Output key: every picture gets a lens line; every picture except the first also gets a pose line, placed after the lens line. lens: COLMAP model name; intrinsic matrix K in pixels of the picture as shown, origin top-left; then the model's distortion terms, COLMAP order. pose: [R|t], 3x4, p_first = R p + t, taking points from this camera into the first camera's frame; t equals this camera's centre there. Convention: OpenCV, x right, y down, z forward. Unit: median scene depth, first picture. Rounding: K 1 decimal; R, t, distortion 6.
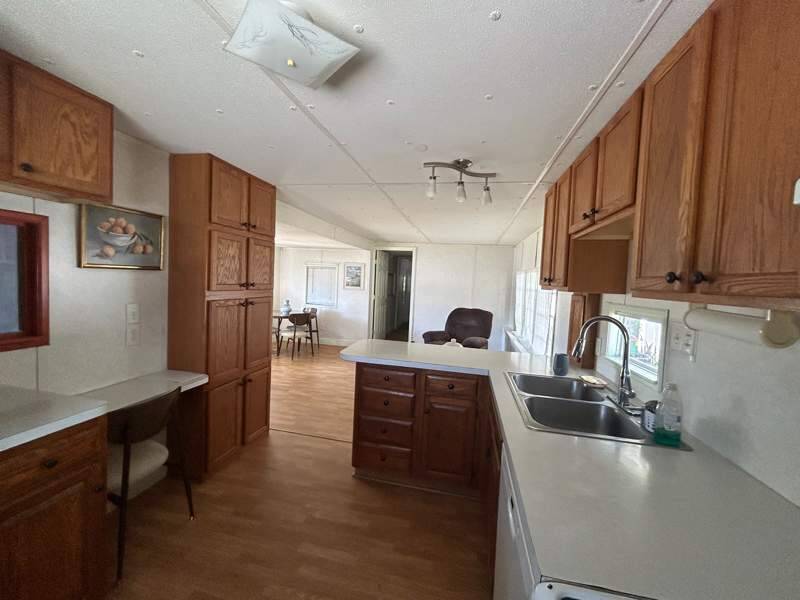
lens RADIAL K [[325.9, 0, 397.1], [0, 325.9, 298.5], [0, 0, 1]] dist [-0.007739, 0.000223]
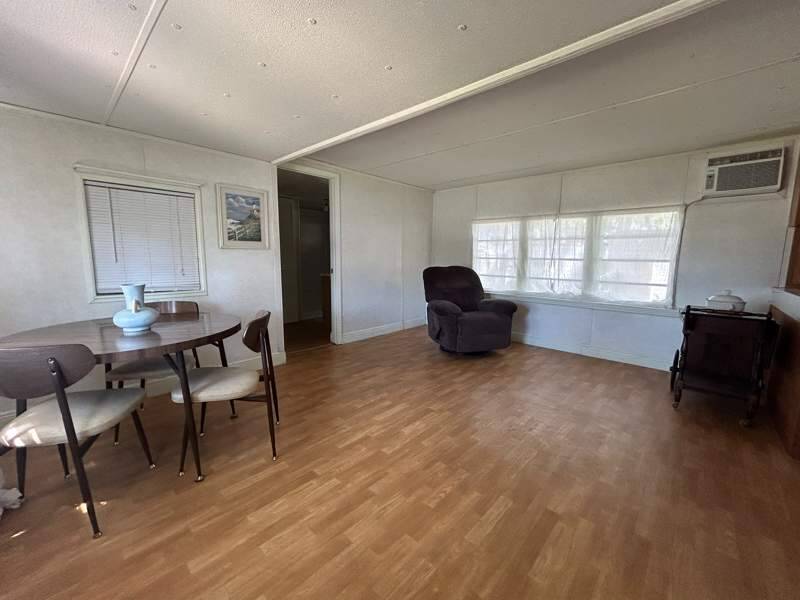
lens RADIAL K [[325.9, 0, 397.1], [0, 325.9, 298.5], [0, 0, 1]] dist [-0.007739, 0.000223]
pose [[0.504265, -0.154779, 0.849565, -0.423740], [0.062422, 0.987766, 0.142906, -0.009646], [-0.861290, -0.019031, 0.507757, 0.591026]]
